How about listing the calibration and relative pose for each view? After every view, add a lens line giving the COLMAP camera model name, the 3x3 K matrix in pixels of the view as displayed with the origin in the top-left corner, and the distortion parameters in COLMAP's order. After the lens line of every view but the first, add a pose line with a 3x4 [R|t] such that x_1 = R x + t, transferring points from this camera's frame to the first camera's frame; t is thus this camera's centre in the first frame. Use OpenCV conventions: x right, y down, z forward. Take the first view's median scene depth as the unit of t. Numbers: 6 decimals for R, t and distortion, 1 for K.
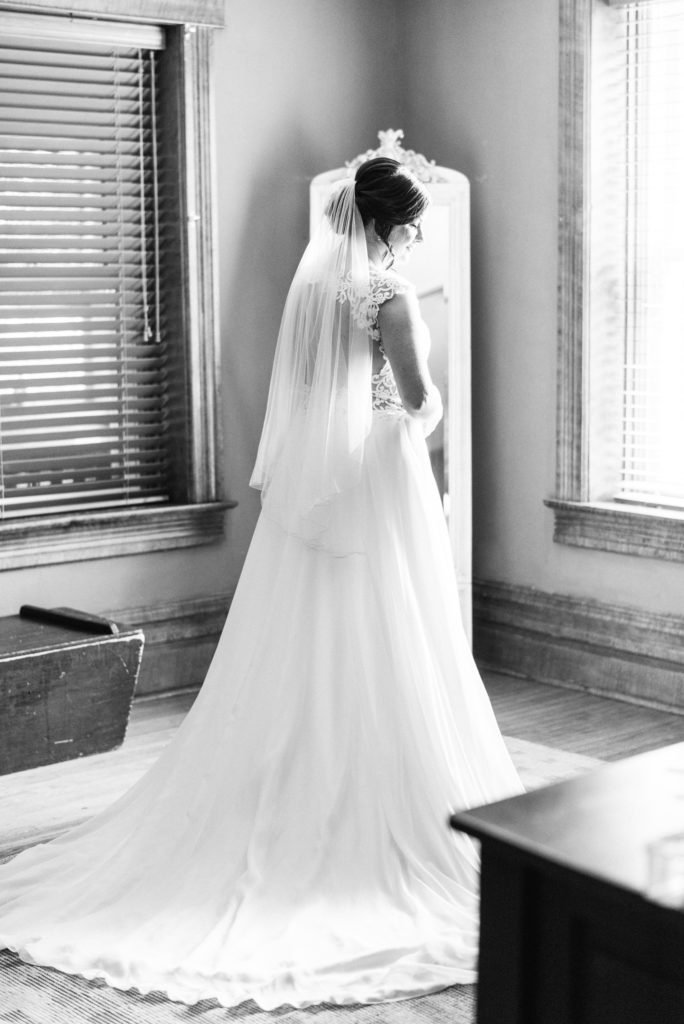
lens RADIAL K [[1731.6, 0, 342.6], [0, 1731.6, 512.8], [0, 0, 1]] dist [-0.069211, 0.000000]
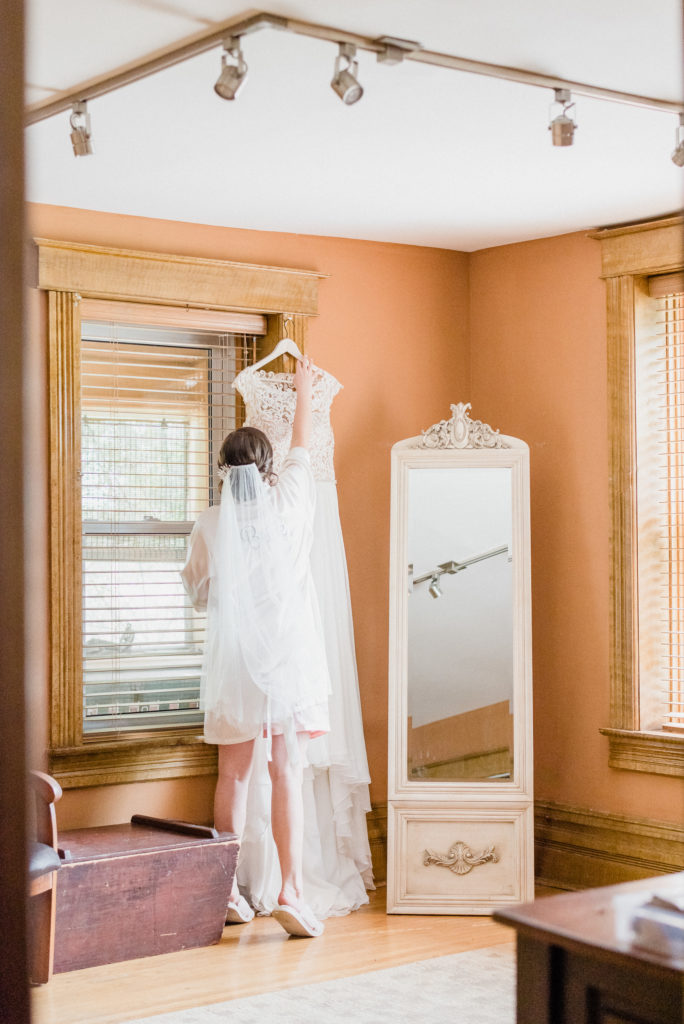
lens RADIAL K [[1731.6, 0, 342.5], [0, 1731.6, 512.4], [0, 0, 1]] dist [-0.069211, 0.000000]
pose [[0.998885, 0.000955, -0.047190, 0.003893], [-0.008447, 0.987269, -0.158836, 0.034413], [0.046437, 0.159057, 0.986177, -0.130085]]
